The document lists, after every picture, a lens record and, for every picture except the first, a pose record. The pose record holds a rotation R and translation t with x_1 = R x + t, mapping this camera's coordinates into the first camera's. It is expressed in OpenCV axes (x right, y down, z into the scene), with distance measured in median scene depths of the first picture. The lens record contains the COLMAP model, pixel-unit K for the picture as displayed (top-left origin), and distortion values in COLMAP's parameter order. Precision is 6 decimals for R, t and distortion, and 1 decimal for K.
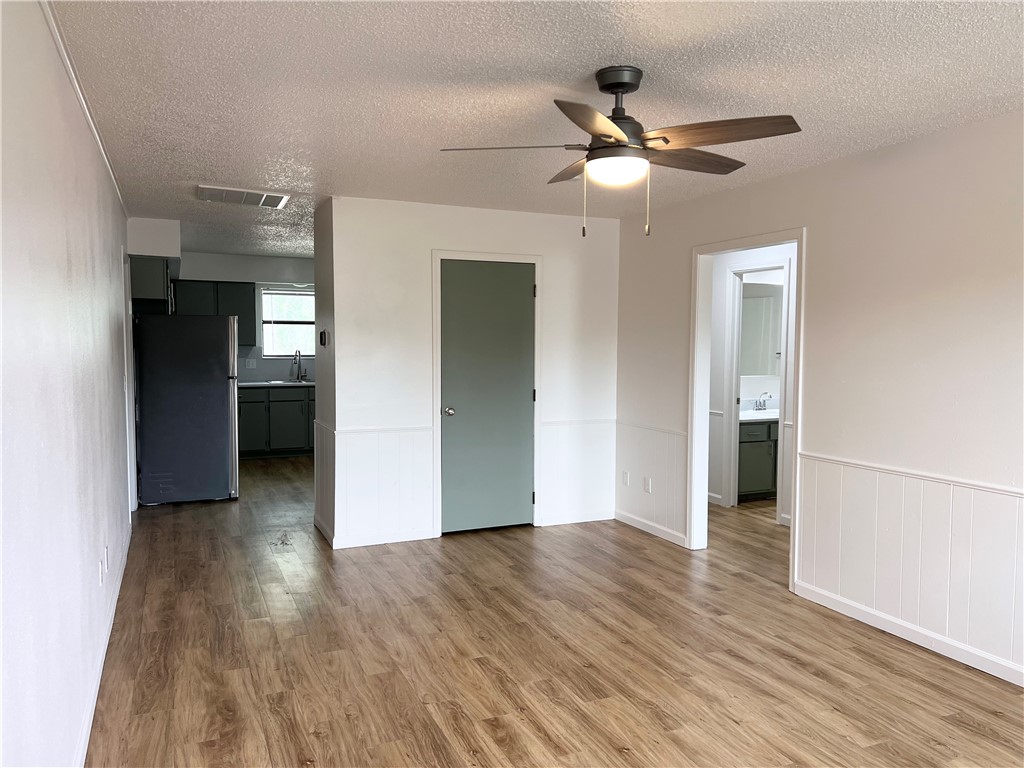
lens RADIAL K [[733.0, 0, 508.6], [0, 733.0, 384.7], [0, 0, 1]] dist [-0.004842, -0.001141]
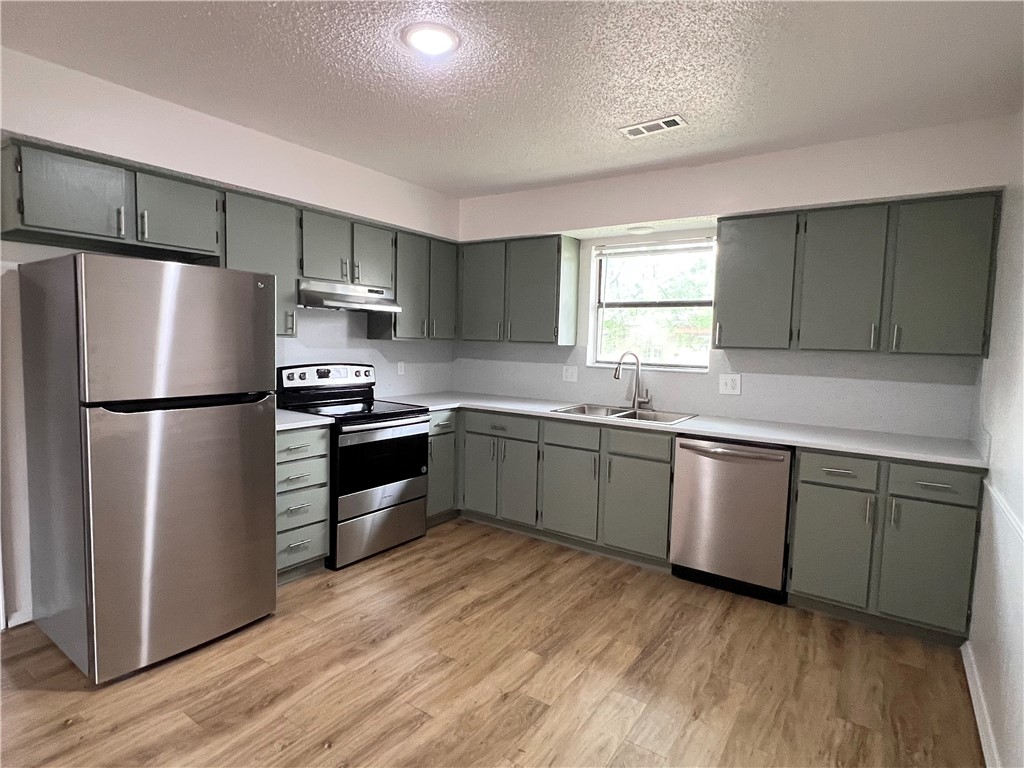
lens RADIAL K [[548.6, 0, 510.3], [0, 548.6, 384.2], [0, 0, 1]] dist [-0.004736, 0.002339]
pose [[0.499231, 0.076028, -0.863127, 0.025218], [-0.065693, 0.996597, 0.049788, -0.059433], [0.863975, 0.031845, 0.502527, 1.116737]]
